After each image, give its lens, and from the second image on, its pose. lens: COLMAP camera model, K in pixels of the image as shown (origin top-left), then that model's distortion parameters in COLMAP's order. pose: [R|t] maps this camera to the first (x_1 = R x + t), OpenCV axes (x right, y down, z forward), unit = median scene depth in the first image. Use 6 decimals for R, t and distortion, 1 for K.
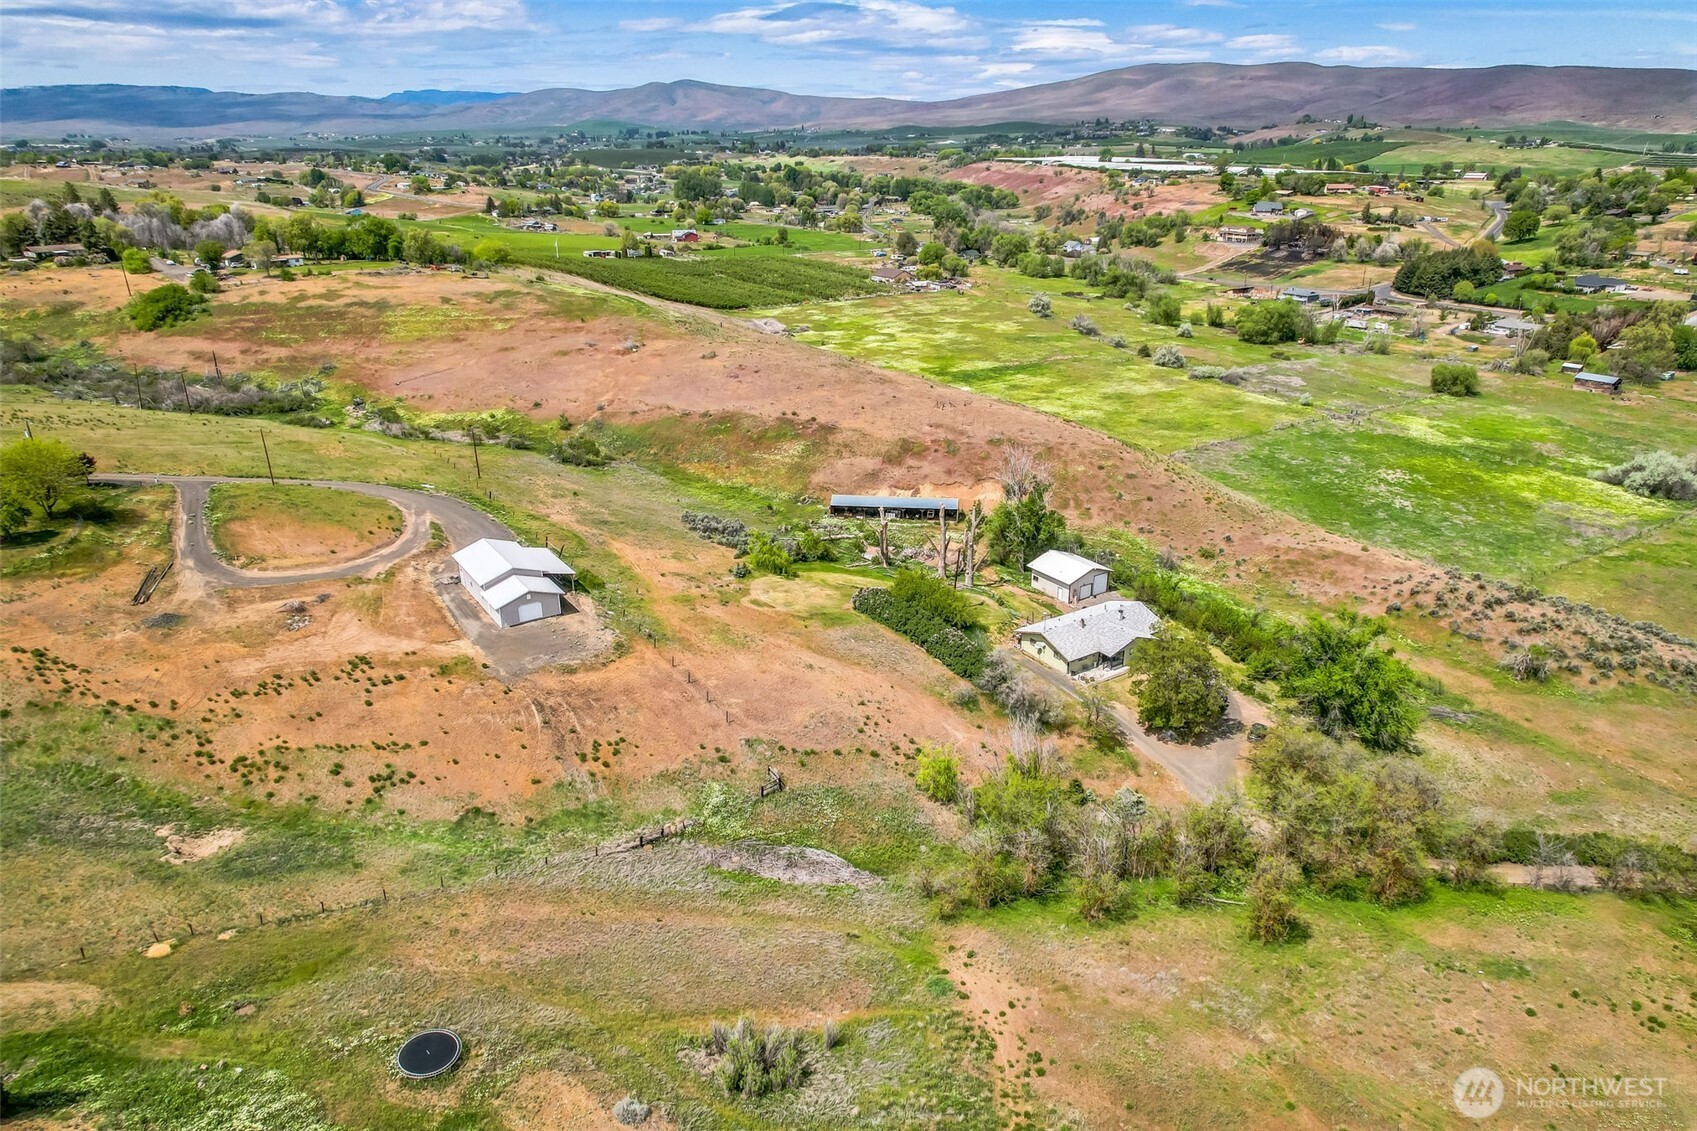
lens RADIAL K [[1090.9, 0, 850.2], [0, 1090.9, 575.9], [0, 0, 1]] dist [-0.083594, 0.075455]
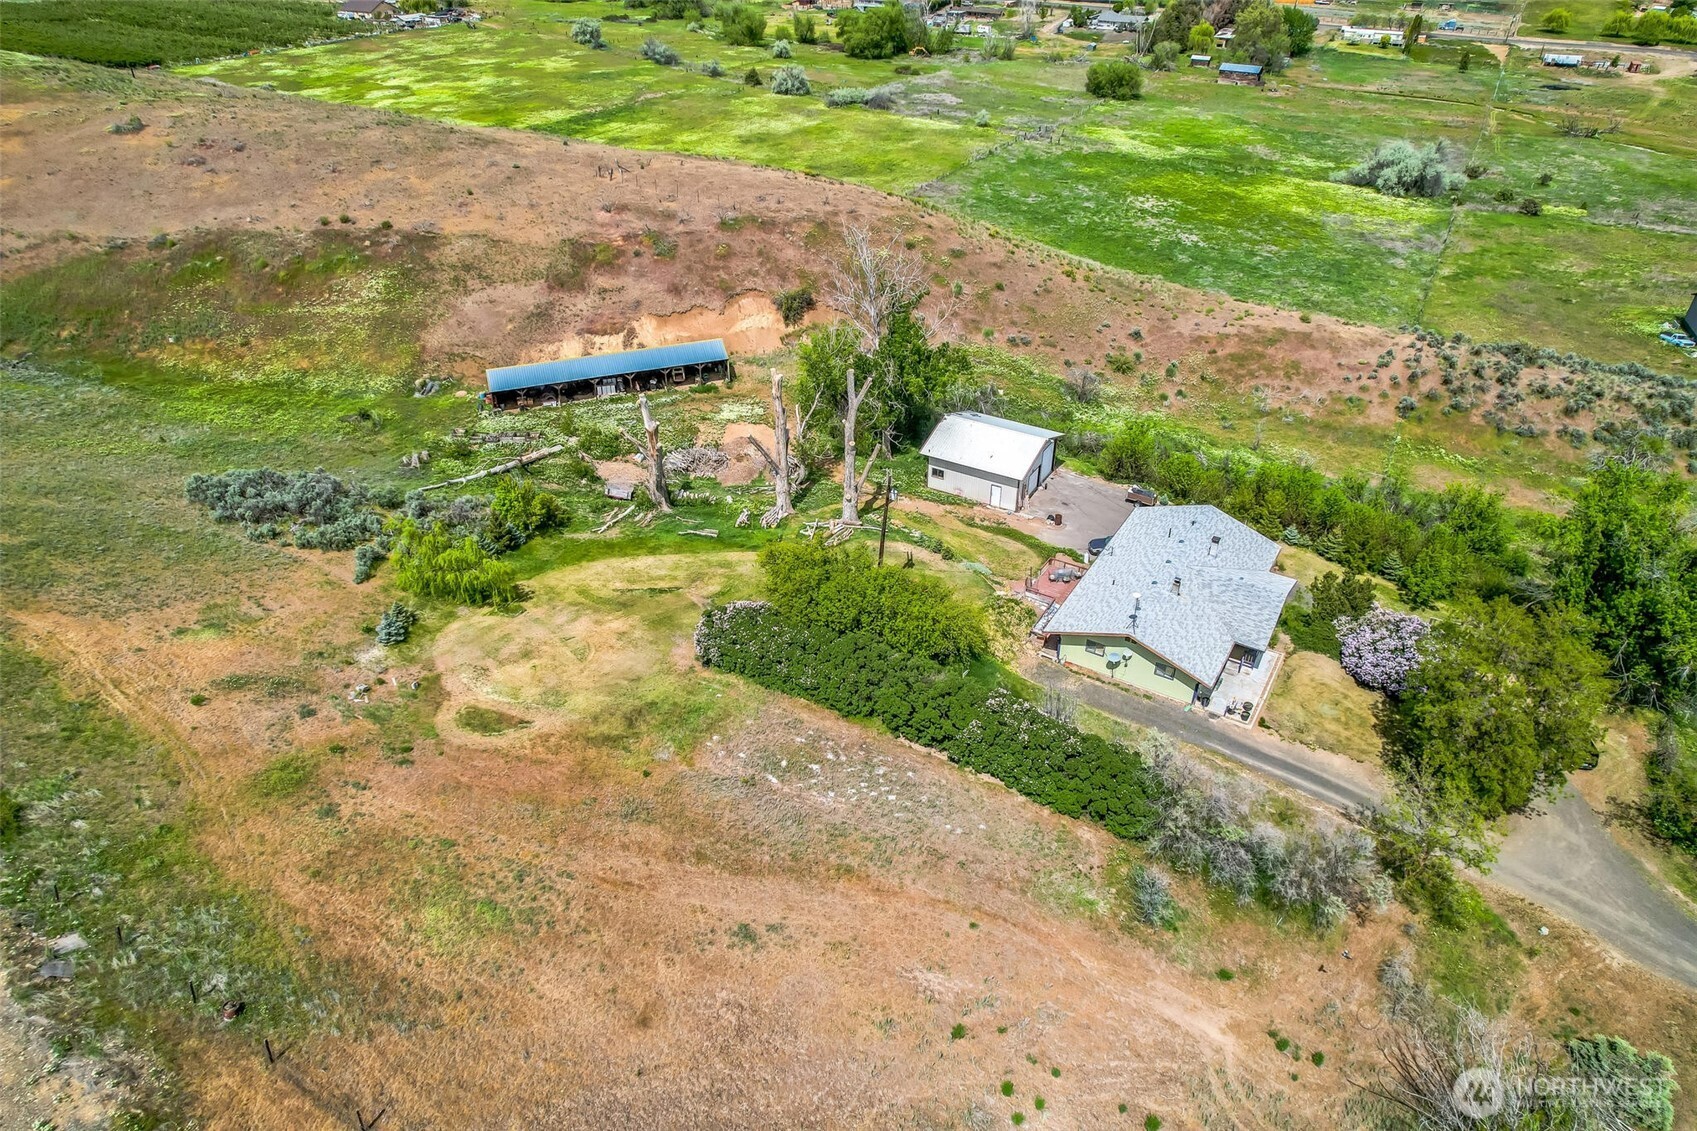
lens RADIAL K [[1090.9, 0, 850.2], [0, 1090.9, 575.9], [0, 0, 1]] dist [-0.083594, 0.075455]
pose [[0.899340, -0.242308, 0.363971, -0.064551], [0.162099, 0.957855, 0.237146, -0.067074], [-0.406094, -0.154276, 0.900715, 0.404545]]
